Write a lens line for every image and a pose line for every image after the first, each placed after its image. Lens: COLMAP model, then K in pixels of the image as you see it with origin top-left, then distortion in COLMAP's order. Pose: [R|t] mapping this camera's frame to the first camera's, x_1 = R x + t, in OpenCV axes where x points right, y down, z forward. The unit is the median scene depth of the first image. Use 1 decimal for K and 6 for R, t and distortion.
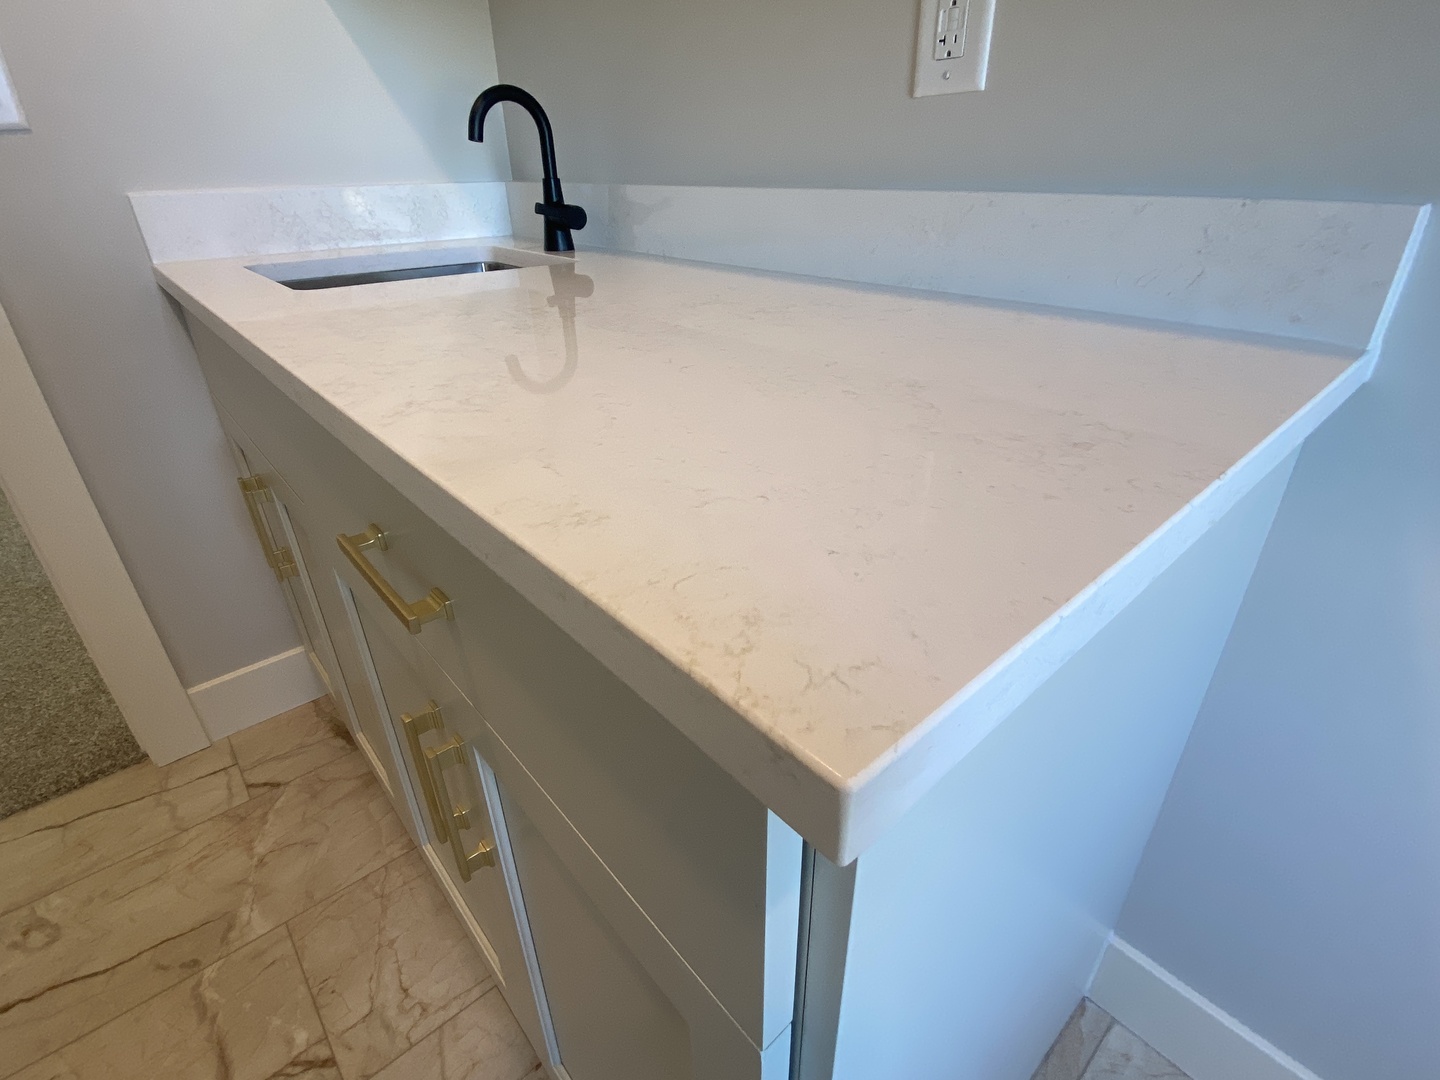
lens RADIAL K [[727.8, 0, 720.0], [0, 727.8, 540.0], [0, 0, 1]] dist [0.054268, -0.038580]
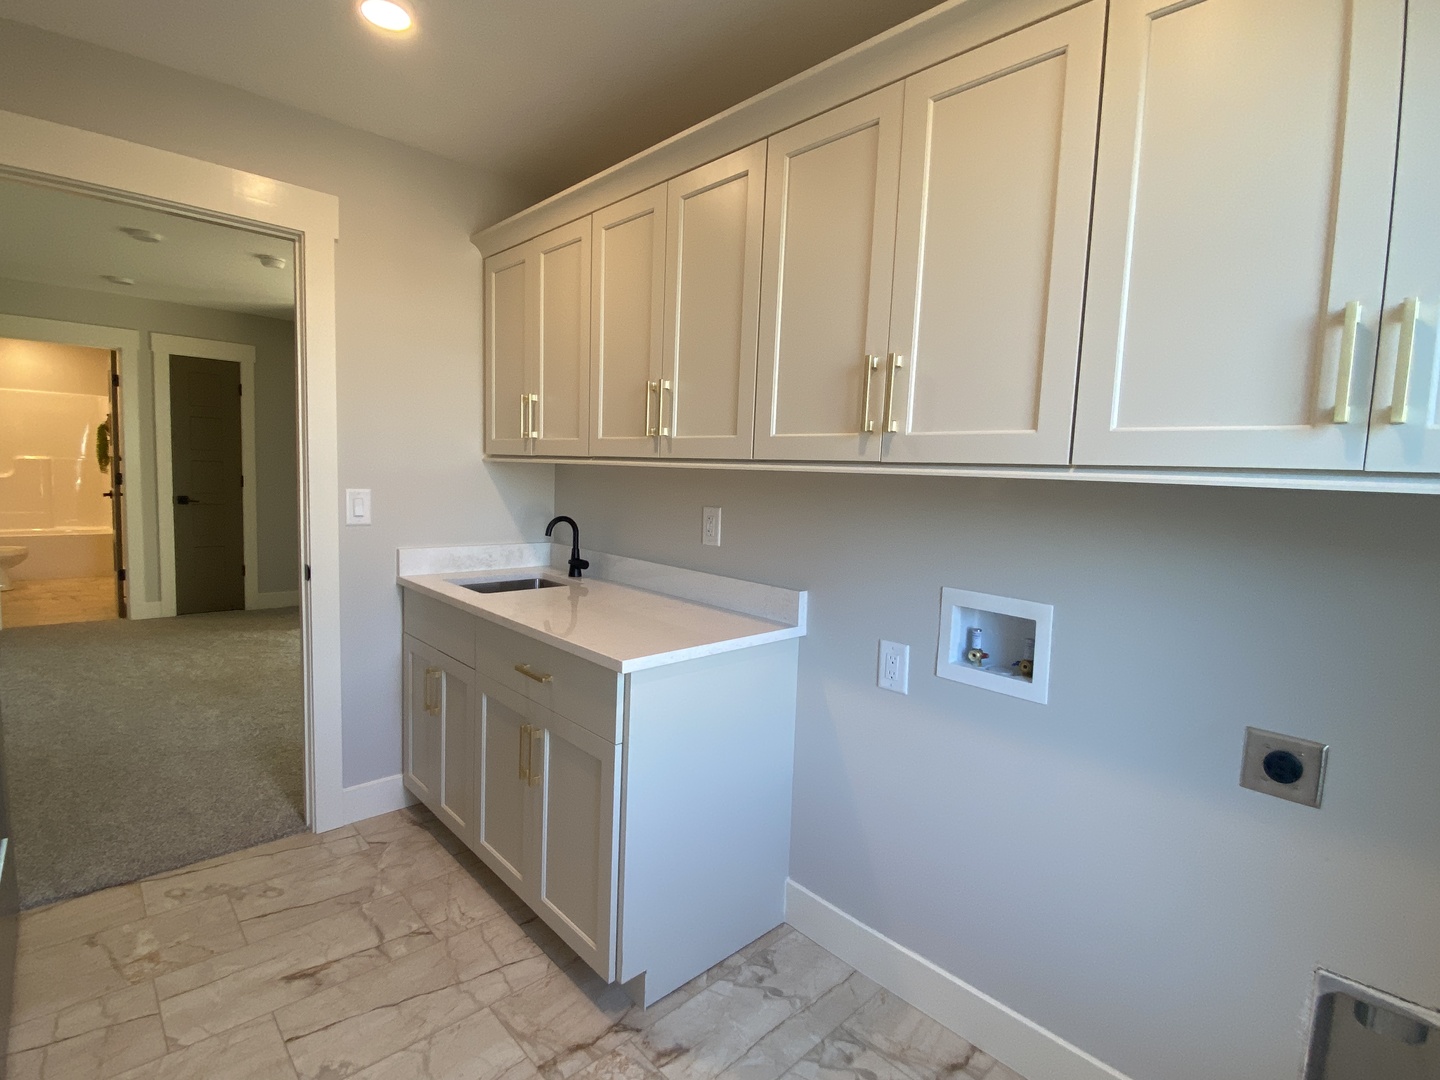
lens RADIAL K [[727.8, 0, 720.0], [0, 727.8, 540.0], [0, 0, 1]] dist [0.054268, -0.038580]
pose [[0.997744, 0.054082, 0.039785, 0.137177], [-0.035126, 0.925478, -0.377170, 0.345800], [-0.057218, 0.374921, 0.925289, -1.190730]]
